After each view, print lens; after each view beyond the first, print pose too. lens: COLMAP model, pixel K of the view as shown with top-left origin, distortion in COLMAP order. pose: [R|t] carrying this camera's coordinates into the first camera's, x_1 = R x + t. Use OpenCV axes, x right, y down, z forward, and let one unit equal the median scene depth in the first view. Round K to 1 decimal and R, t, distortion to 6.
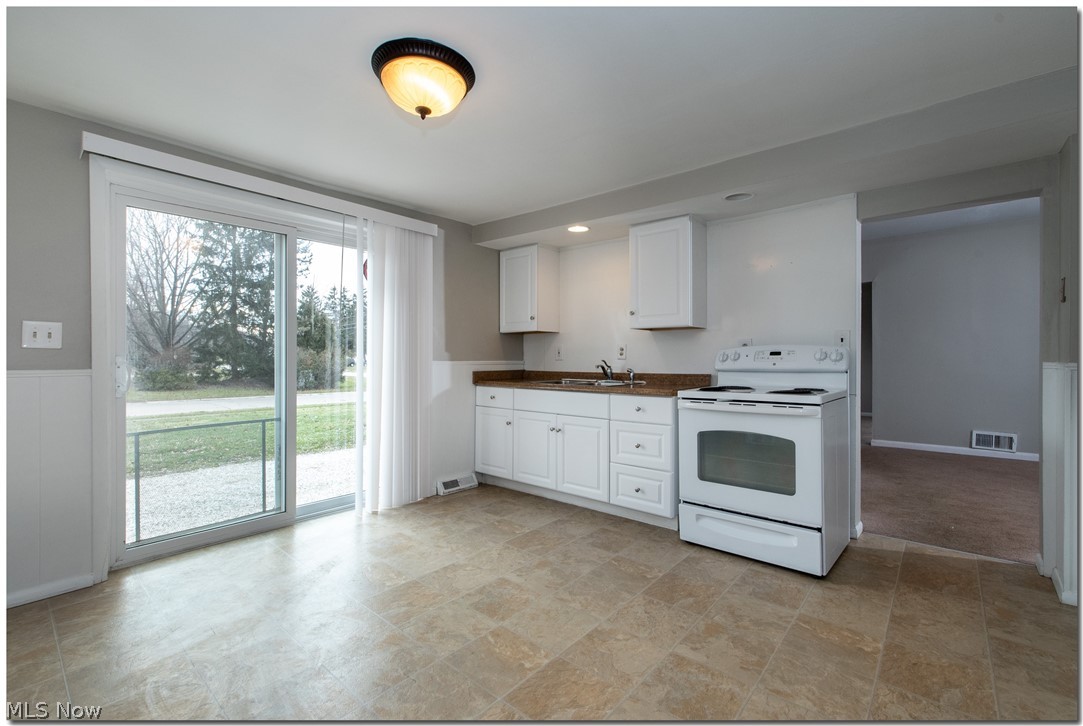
lens RADIAL K [[473.4, 0, 538.9], [0, 473.4, 360.1], [0, 0, 1]] dist [-0.000504, -0.001905]
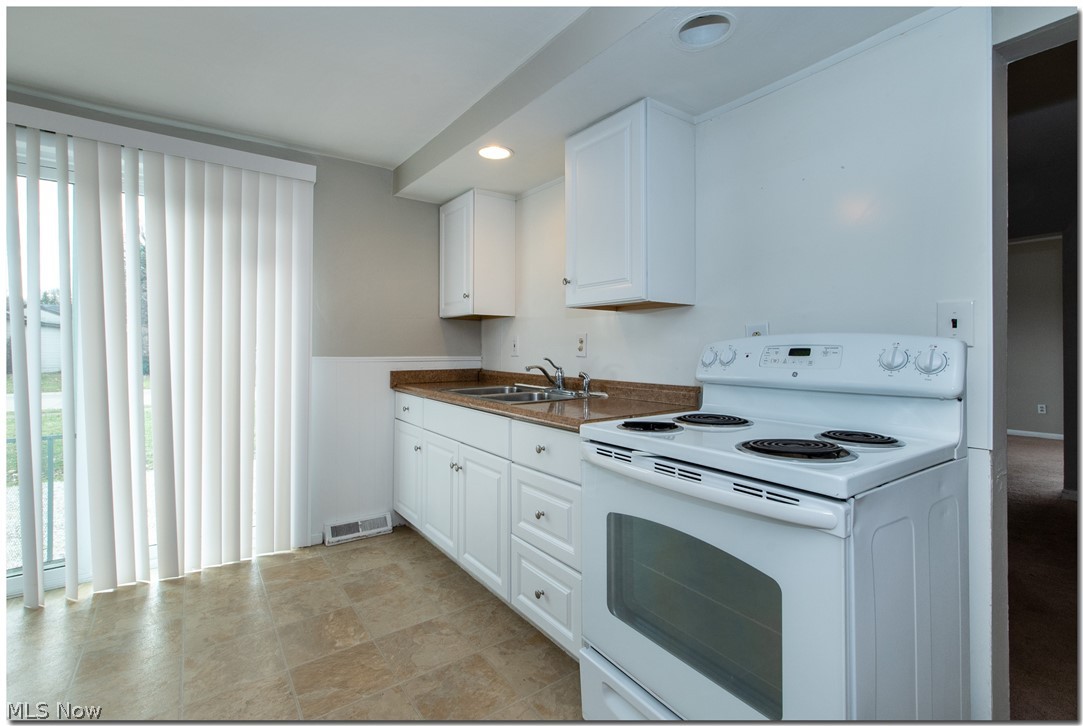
lens RADIAL K [[473.4, 0, 558.3], [0, 473.4, 343.3], [0, 0, 1]] dist [-0.000504, -0.001905]
pose [[0.975100, 0.002682, -0.221749, 0.295406], [-0.005255, 0.999926, -0.011016, -0.012982], [0.221703, 0.011907, 0.975042, 0.382029]]
